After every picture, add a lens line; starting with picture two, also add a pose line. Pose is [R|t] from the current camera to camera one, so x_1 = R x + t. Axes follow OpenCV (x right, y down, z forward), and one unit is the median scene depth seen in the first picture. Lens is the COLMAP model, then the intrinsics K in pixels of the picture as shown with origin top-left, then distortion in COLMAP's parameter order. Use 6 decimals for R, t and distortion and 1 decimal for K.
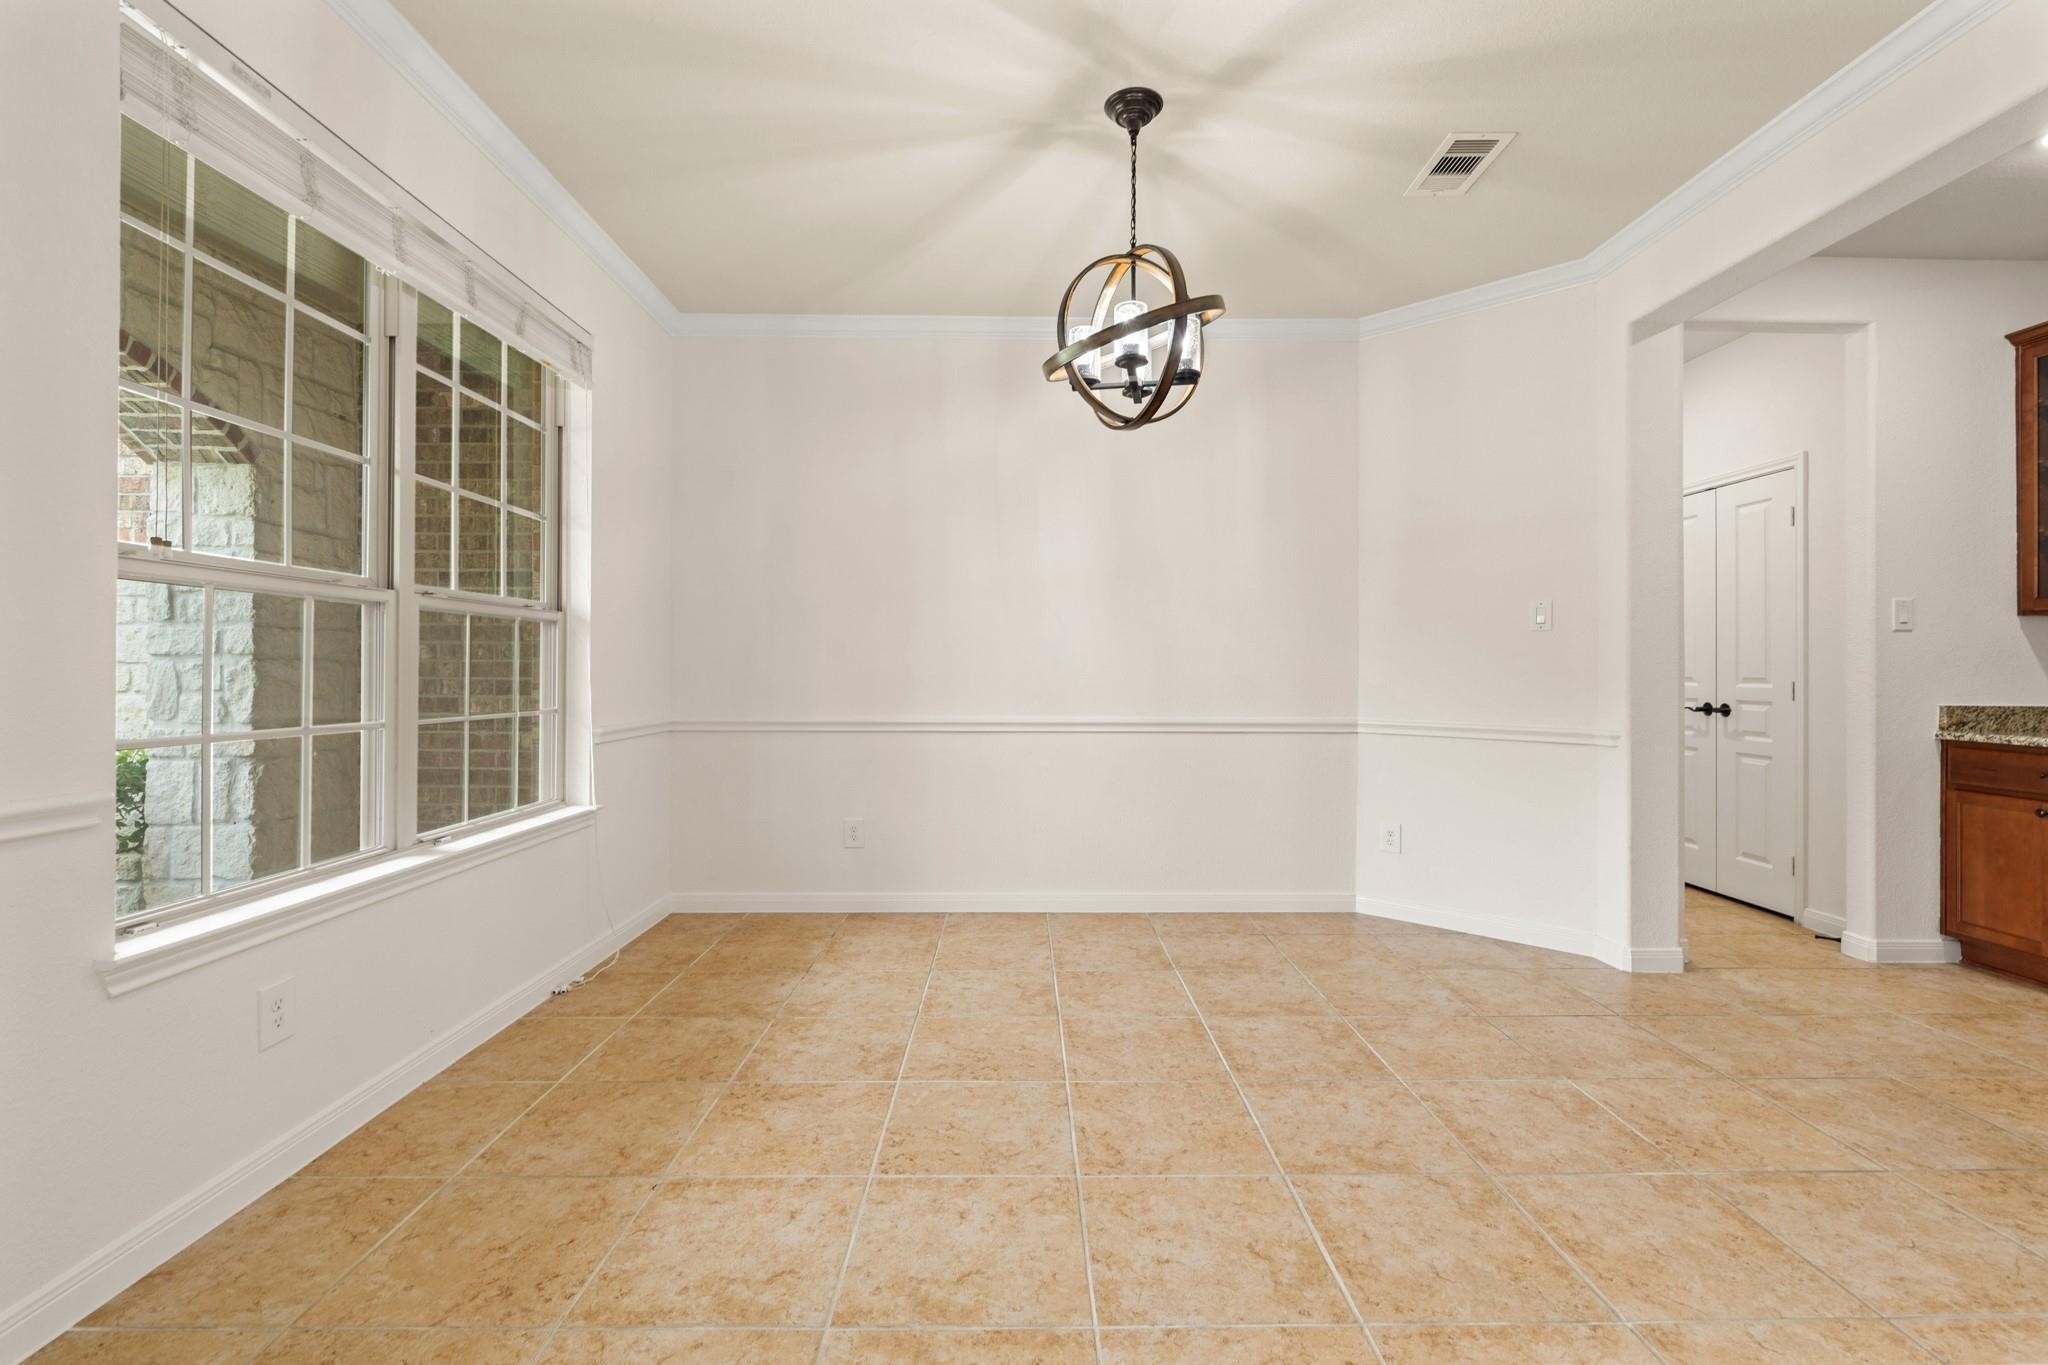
lens RADIAL K [[904.7, 0, 1041.5], [0, 904.7, 667.1], [0, 0, 1]] dist [-0.005253, -0.000392]
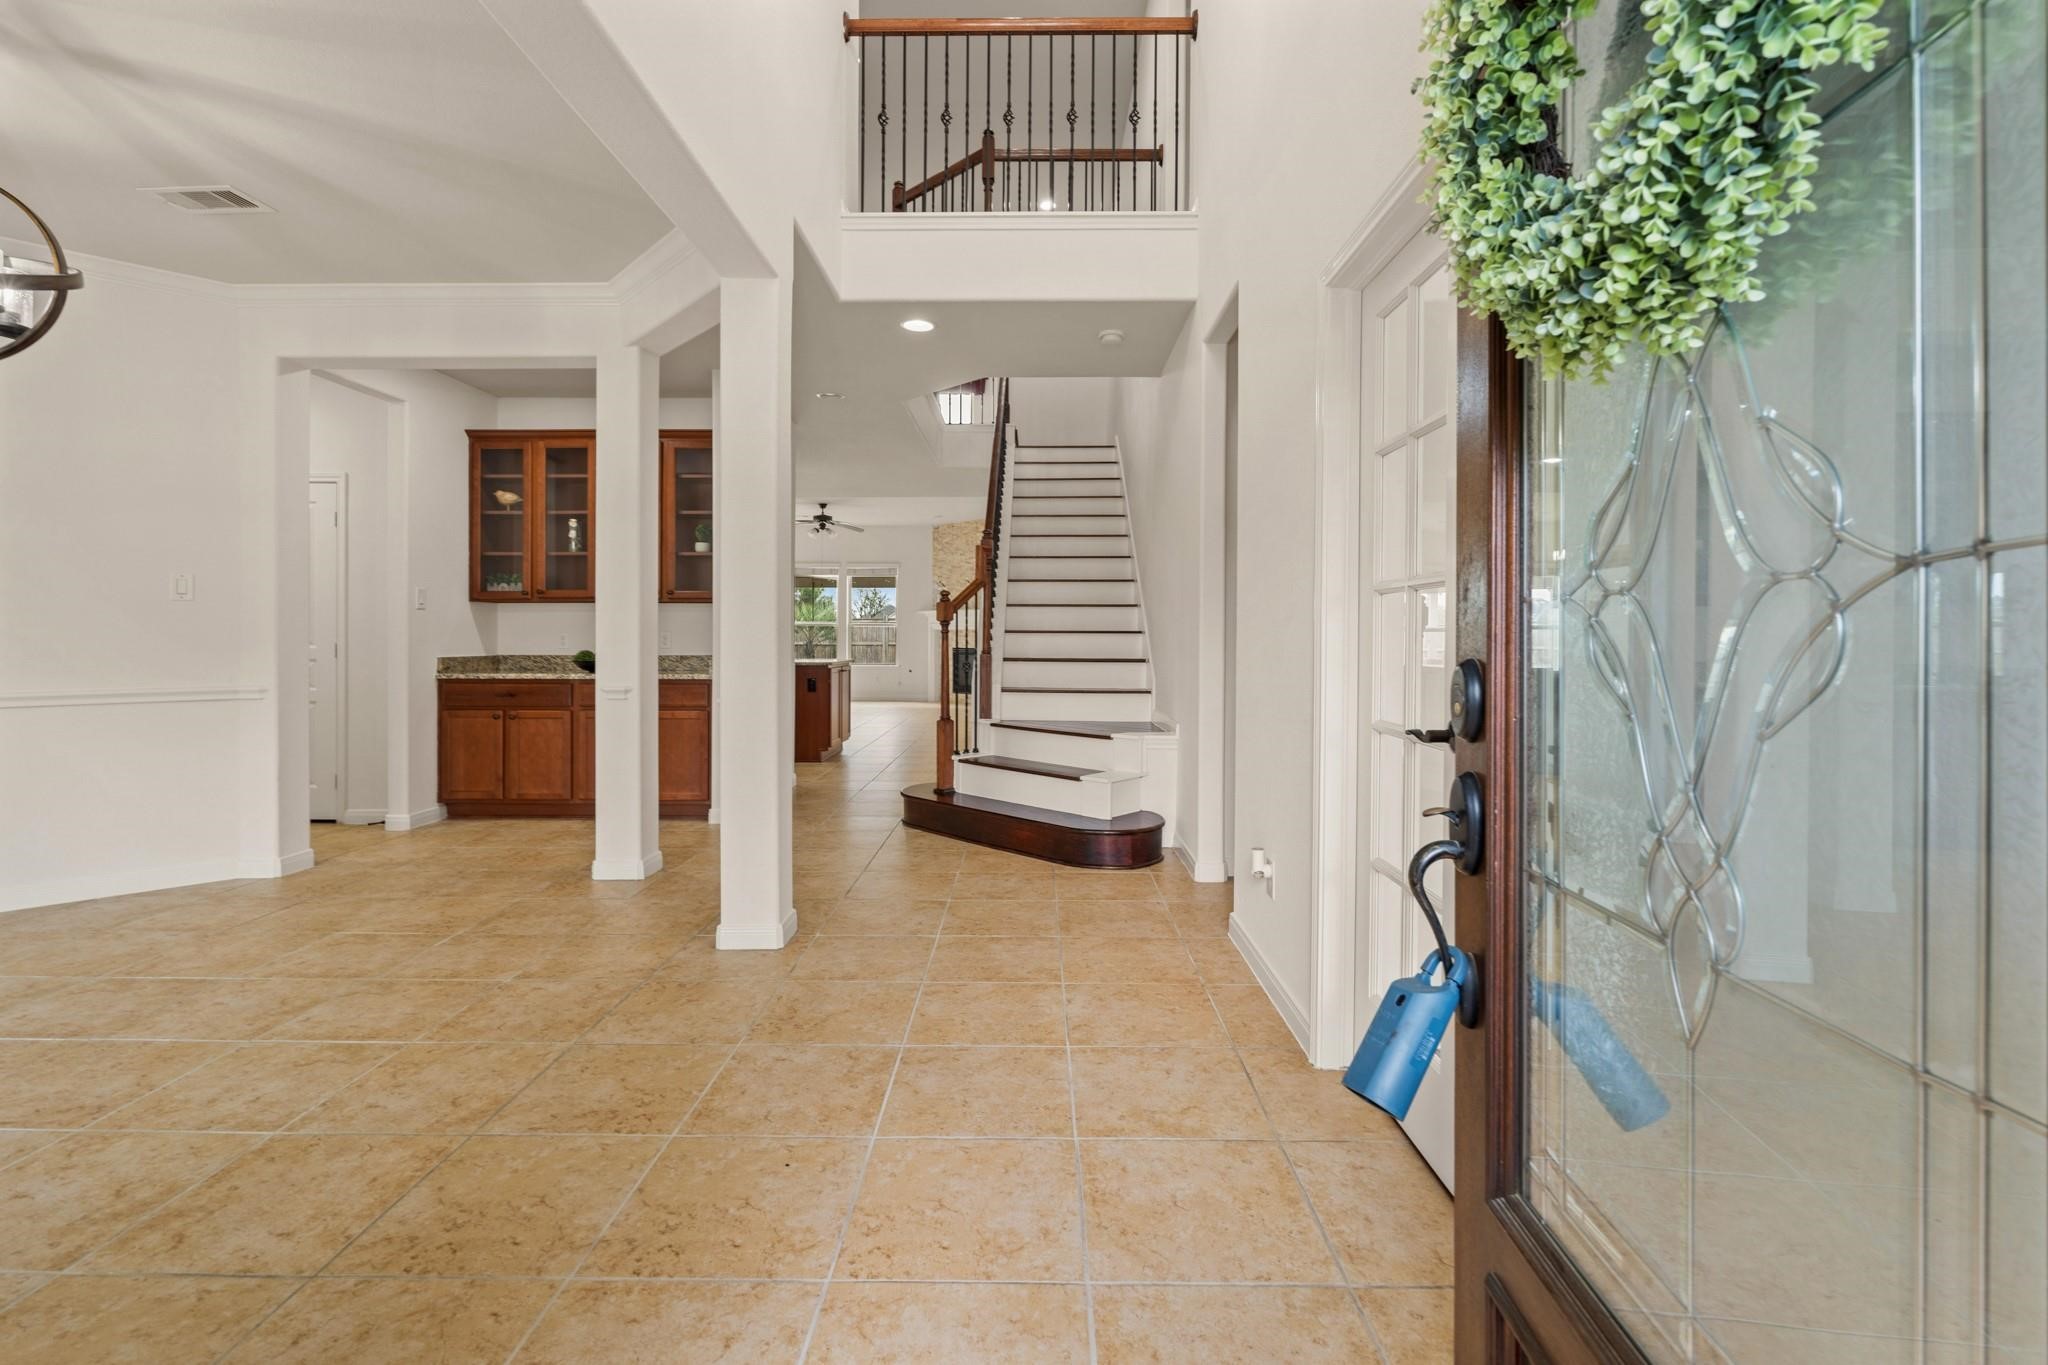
lens RADIAL K [[904.7, 0, 1017.3], [0, 904.7, 639.1], [0, 0, 1]] dist [-0.005253, -0.000392]
pose [[0.033017, -0.008976, 0.999414, -0.744905], [-0.005737, 0.999941, 0.009171, -0.012705], [-0.999438, -0.006036, 0.032963, -0.086127]]
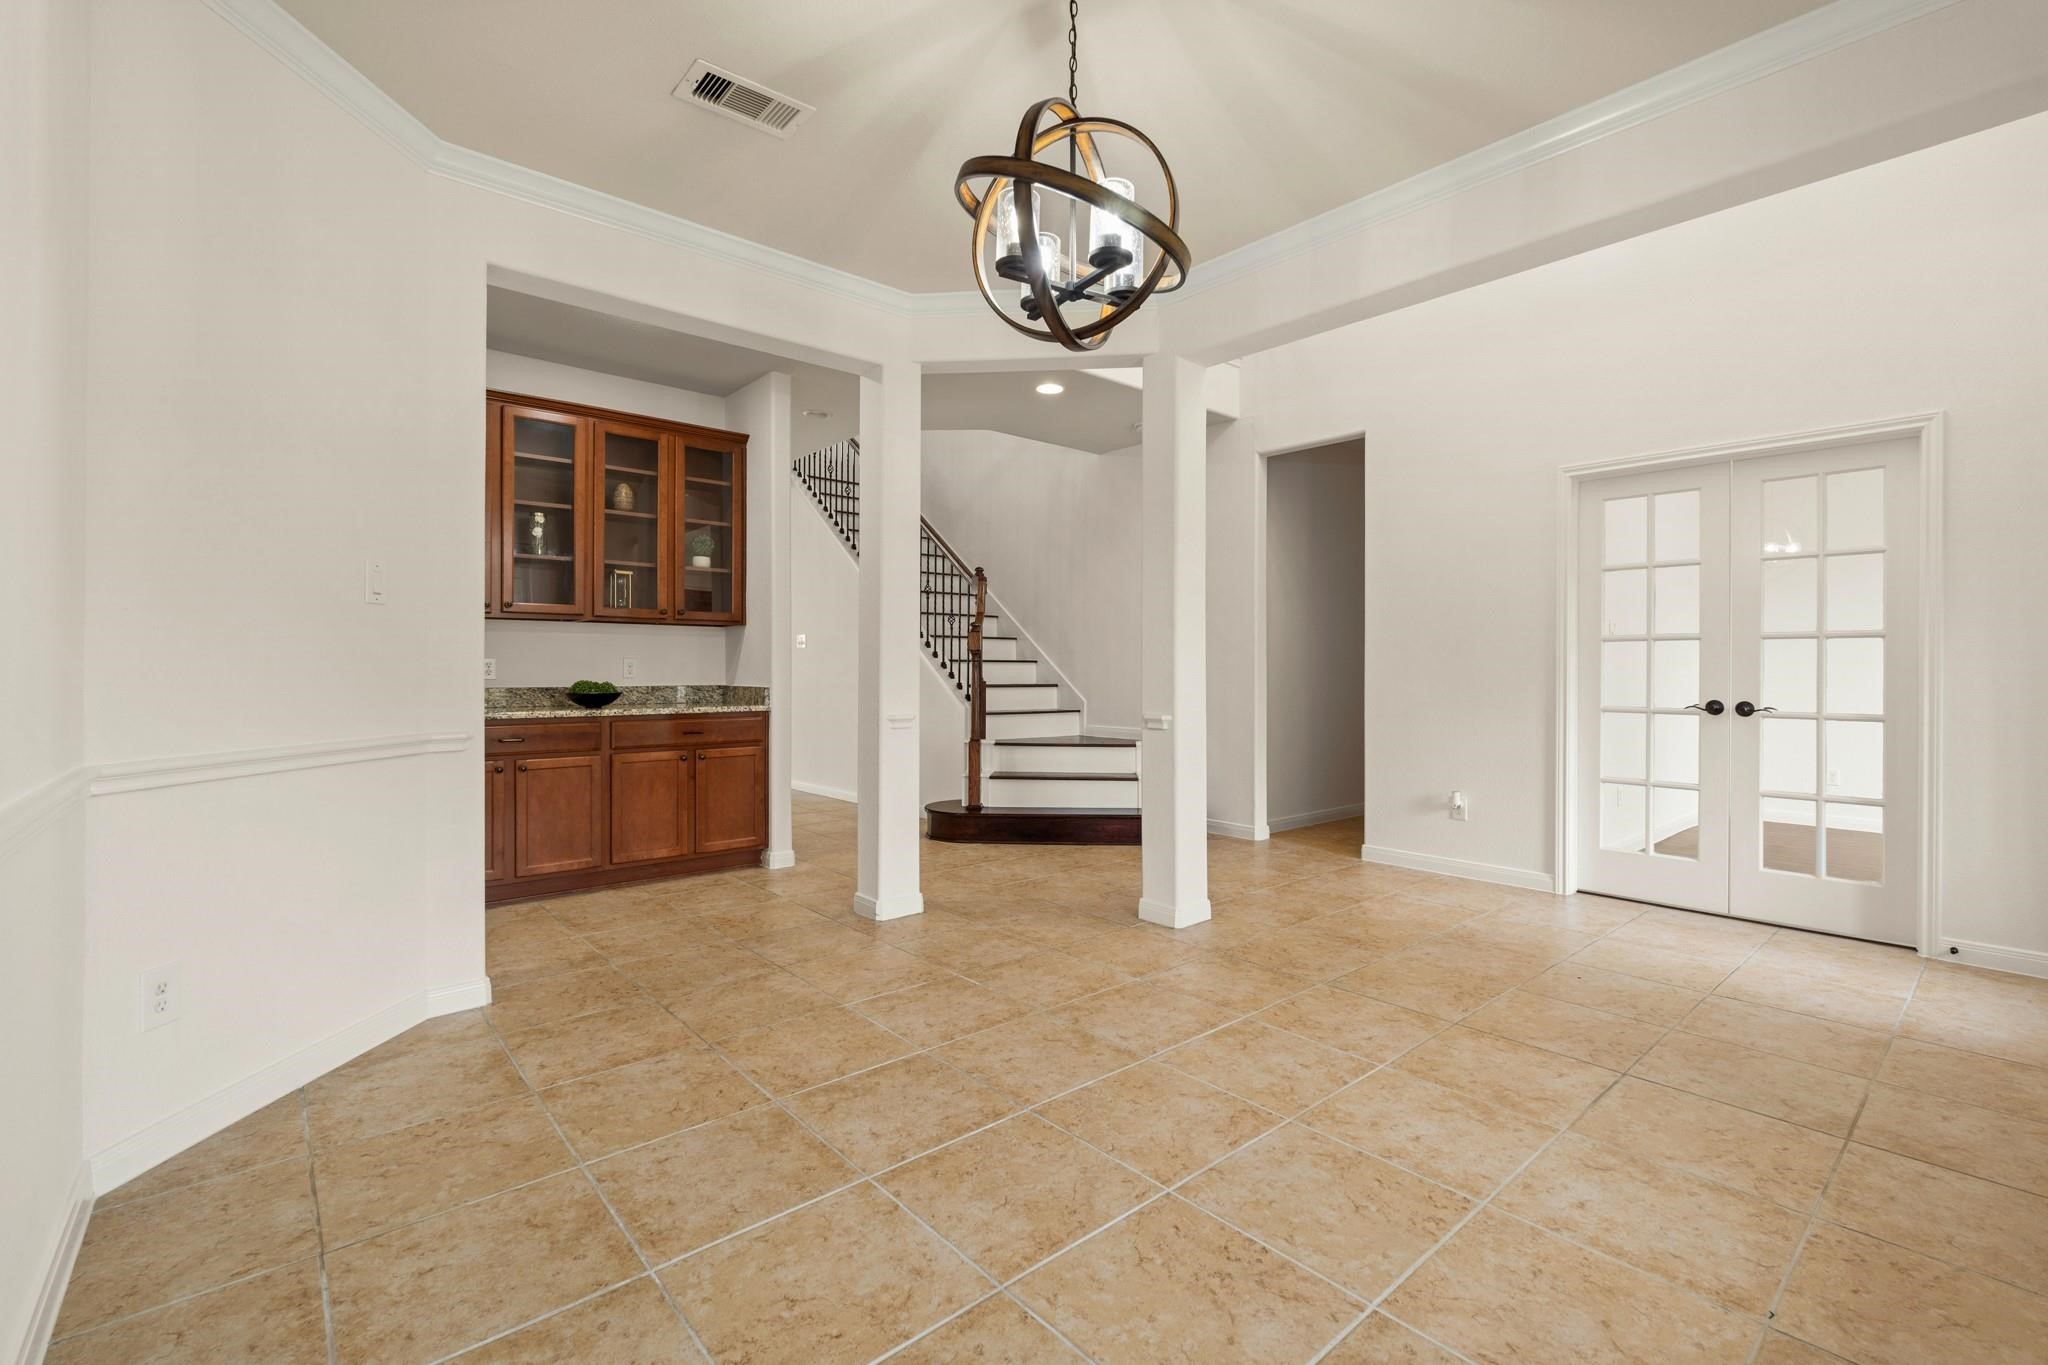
lens RADIAL K [[904.7, 0, 1017.4], [0, 904.7, 667.6], [0, 0, 1]] dist [-0.005253, -0.000392]
pose [[-0.634933, -0.005125, 0.772550, -0.470901], [-0.007339, 0.999973, 0.000602, 0.008249], [-0.772532, -0.005288, -0.634954, 1.542743]]
